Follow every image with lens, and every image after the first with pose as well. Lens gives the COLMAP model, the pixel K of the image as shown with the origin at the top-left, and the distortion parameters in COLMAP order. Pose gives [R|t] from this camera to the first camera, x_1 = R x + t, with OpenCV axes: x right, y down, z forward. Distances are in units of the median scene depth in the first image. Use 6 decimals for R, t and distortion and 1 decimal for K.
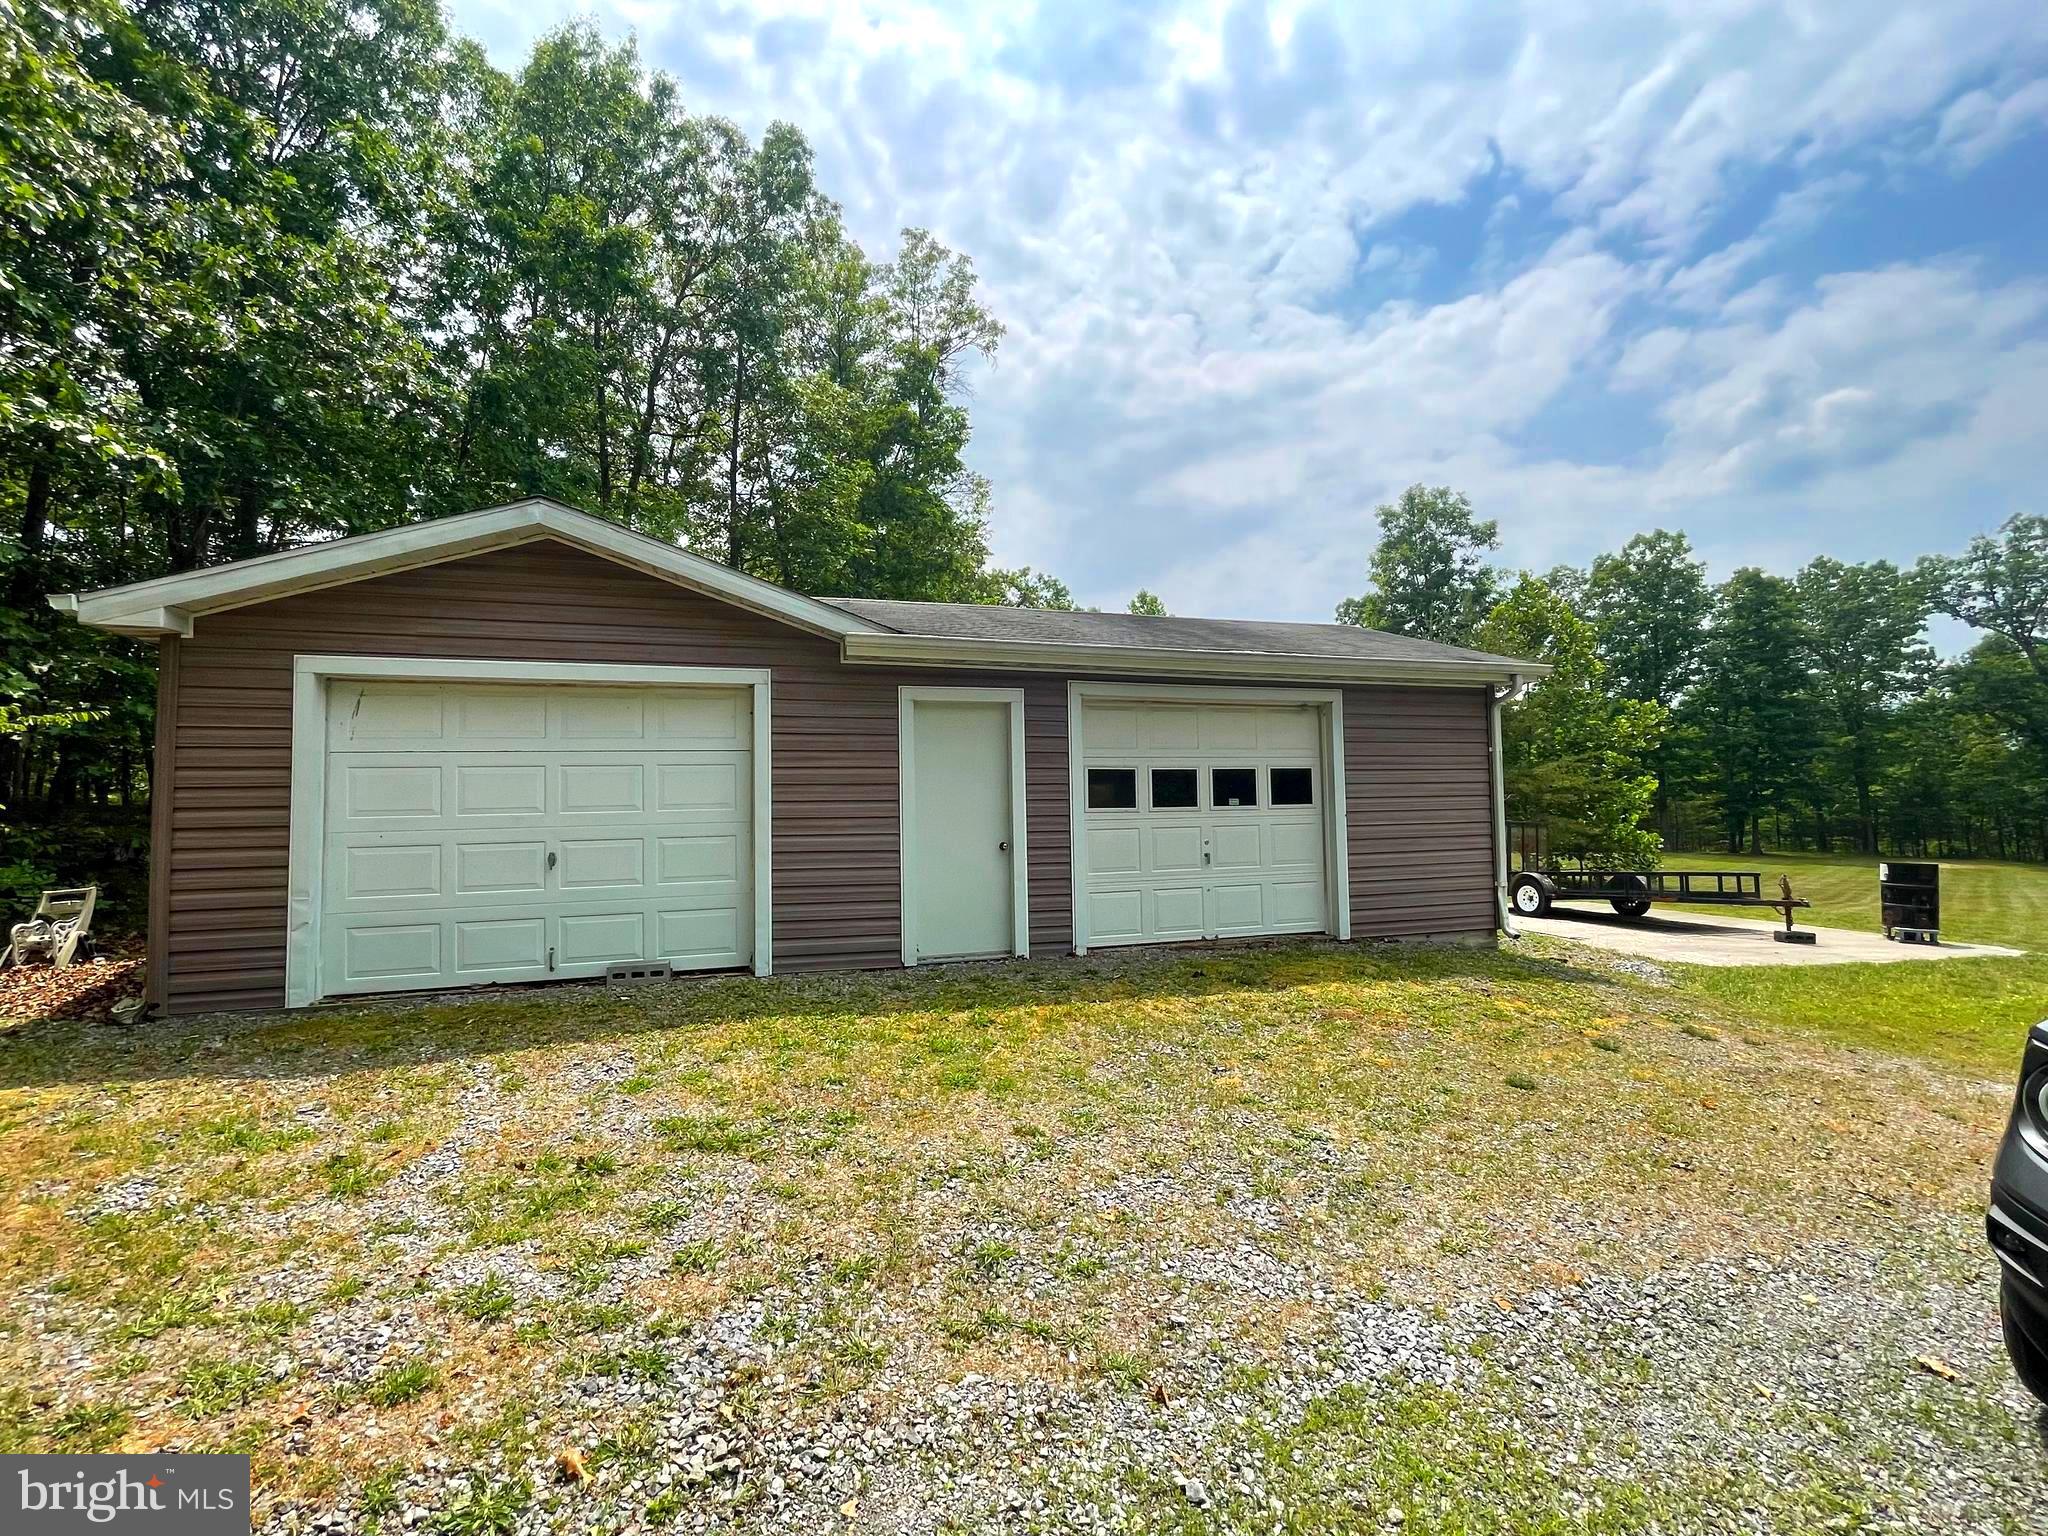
lens RADIAL K [[887.8, 0, 1024.0], [0, 887.8, 768.0], [0, 0, 1]] dist [0.000050, -0.000058]
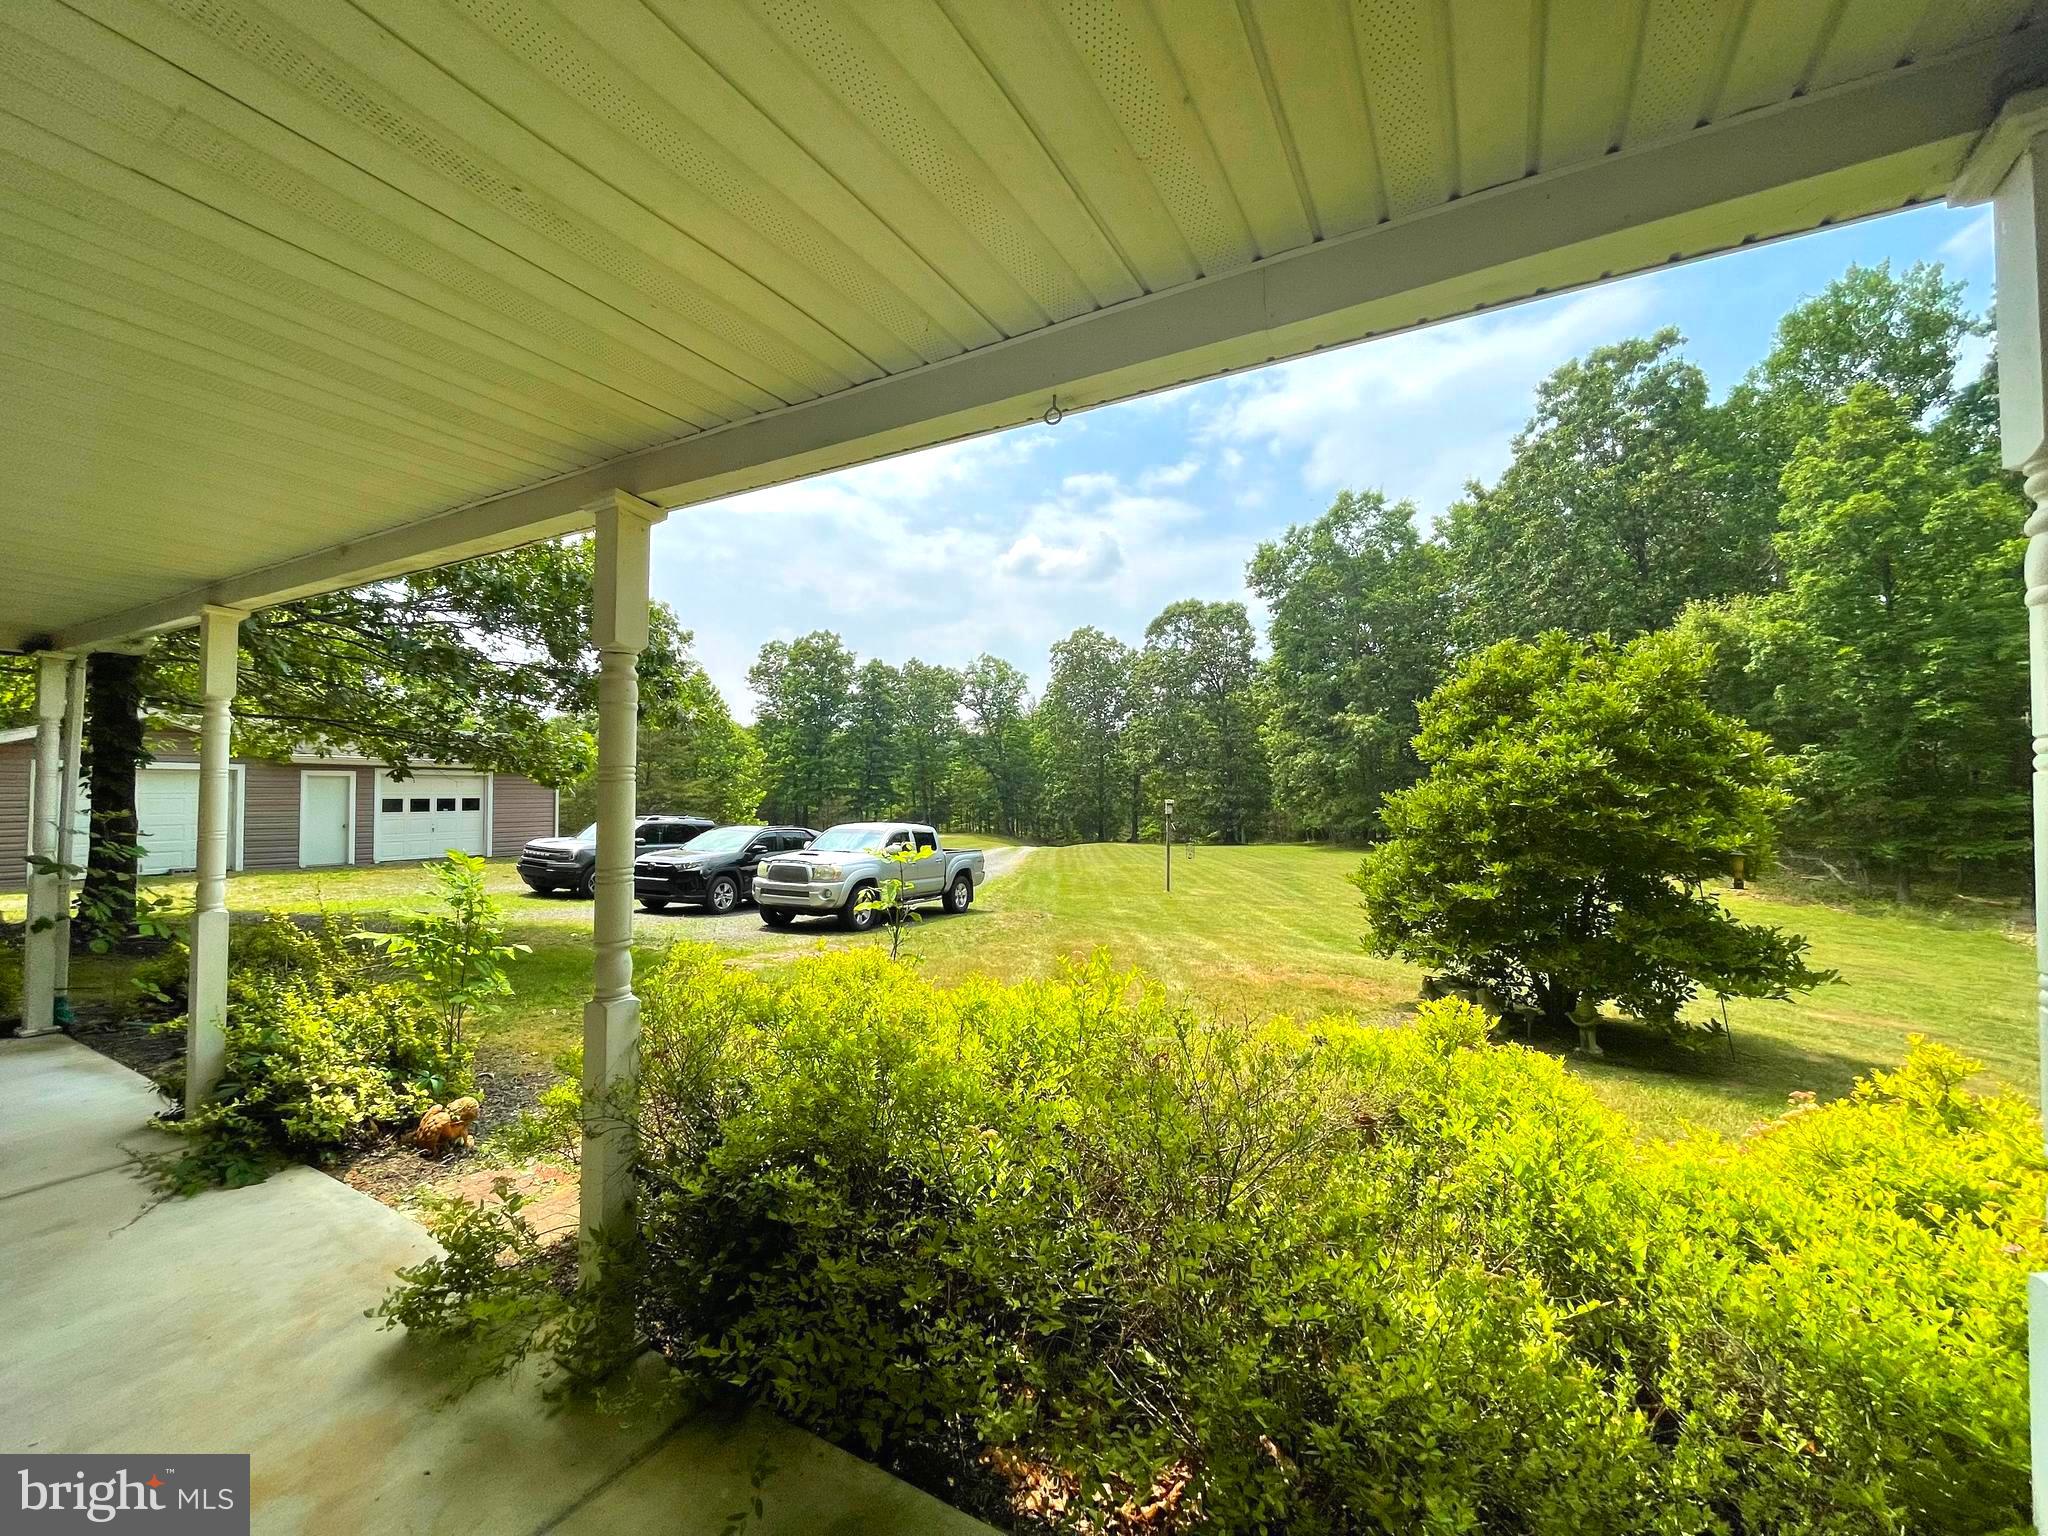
lens RADIAL K [[835.5, 0, 1024.0], [0, 835.5, 768.0], [0, 0, 1]] dist [-0.002633, -0.000236]
pose [[0.738943, 0.034124, 0.672903, -0.035217], [-0.042565, 0.999086, -0.003923, -0.029171], [-0.672422, -0.025743, 0.739720, -0.394277]]
